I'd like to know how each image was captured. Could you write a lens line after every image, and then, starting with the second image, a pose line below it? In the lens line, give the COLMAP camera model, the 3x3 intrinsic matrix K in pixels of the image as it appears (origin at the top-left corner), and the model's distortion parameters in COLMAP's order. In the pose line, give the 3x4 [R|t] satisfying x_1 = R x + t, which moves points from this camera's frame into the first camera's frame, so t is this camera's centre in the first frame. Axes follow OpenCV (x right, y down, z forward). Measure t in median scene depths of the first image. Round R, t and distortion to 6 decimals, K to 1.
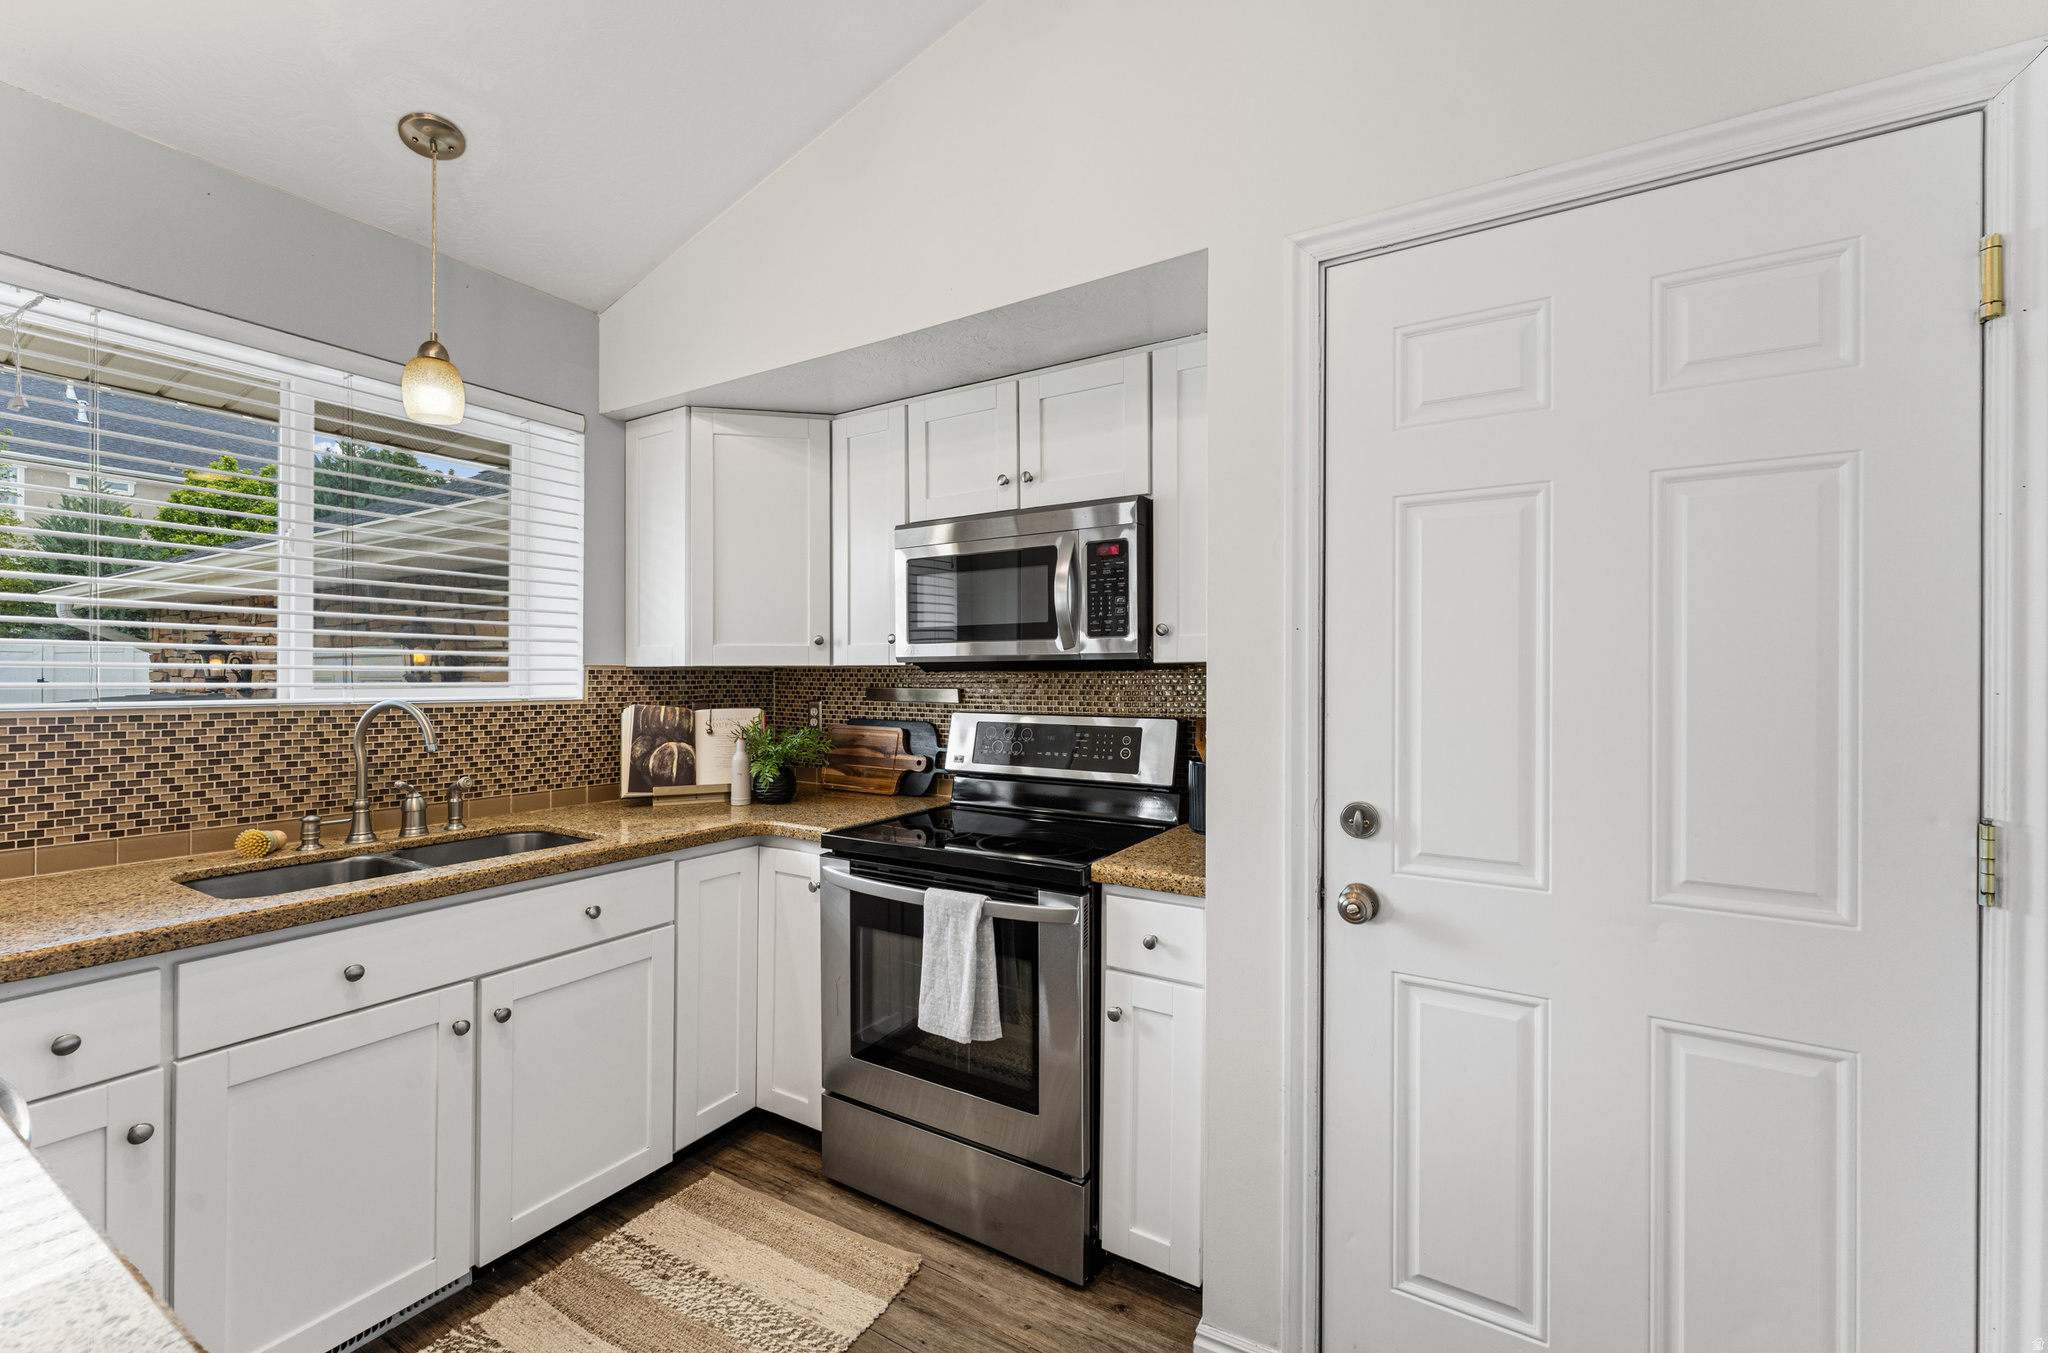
lens RADIAL K [[837.5, 0, 1022.7], [0, 837.5, 674.1], [0, 0, 1]] dist [0.000184, 0.000377]
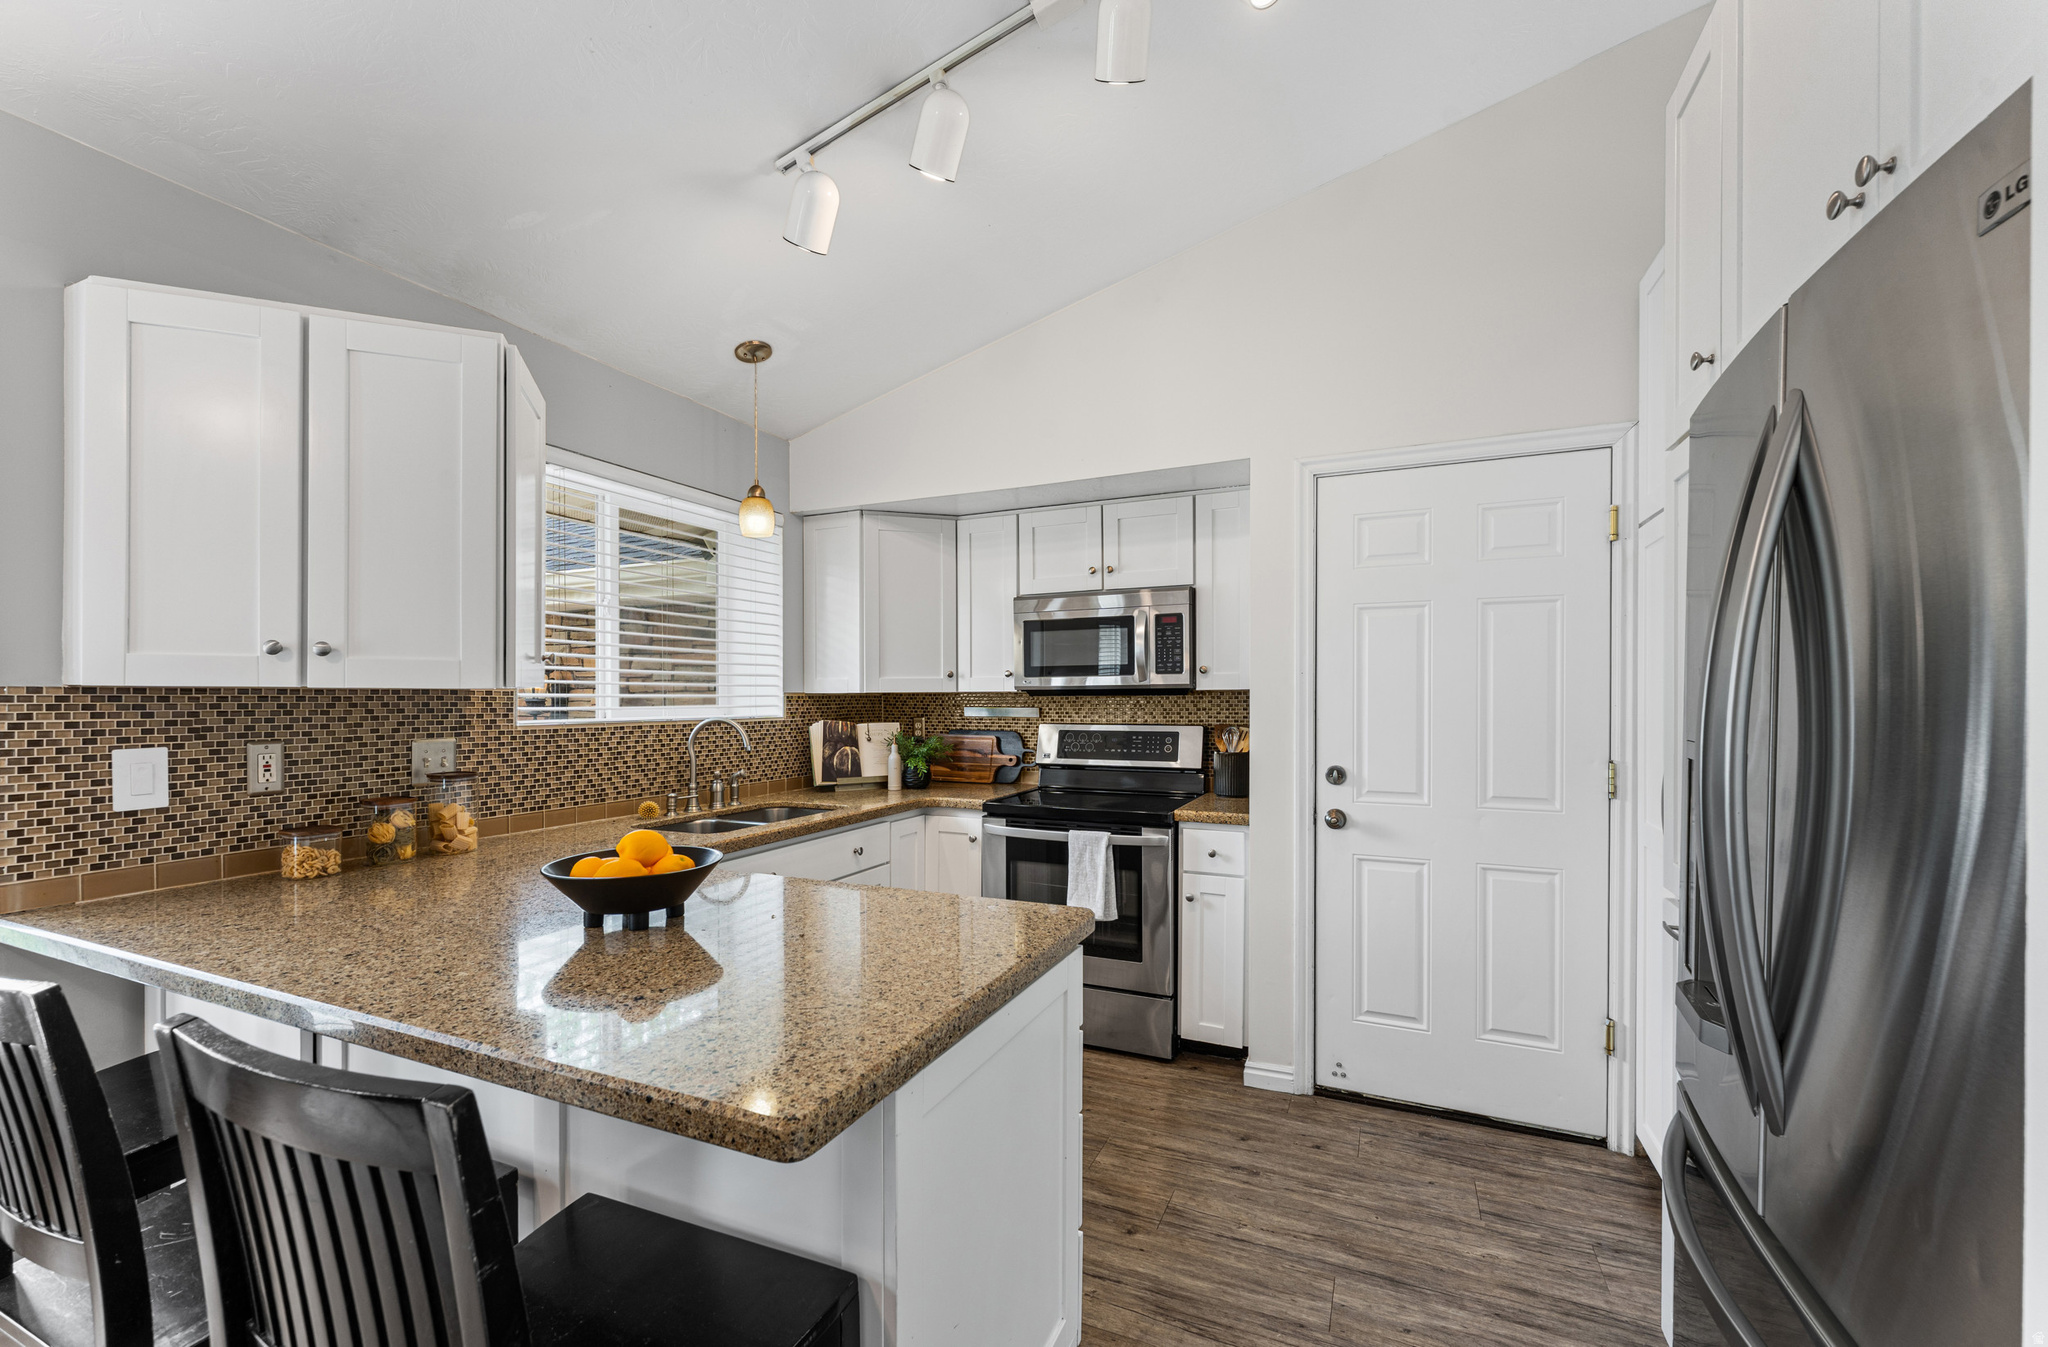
lens RADIAL K [[837.5, 0, 1022.3], [0, 837.5, 700.8], [0, 0, 1]] dist [0.000184, 0.000377]
pose [[0.992093, -0.006122, 0.125358, -0.370440], [0.005081, 0.999950, 0.008622, -0.008649], [-0.125404, -0.007917, 0.992074, -0.541213]]
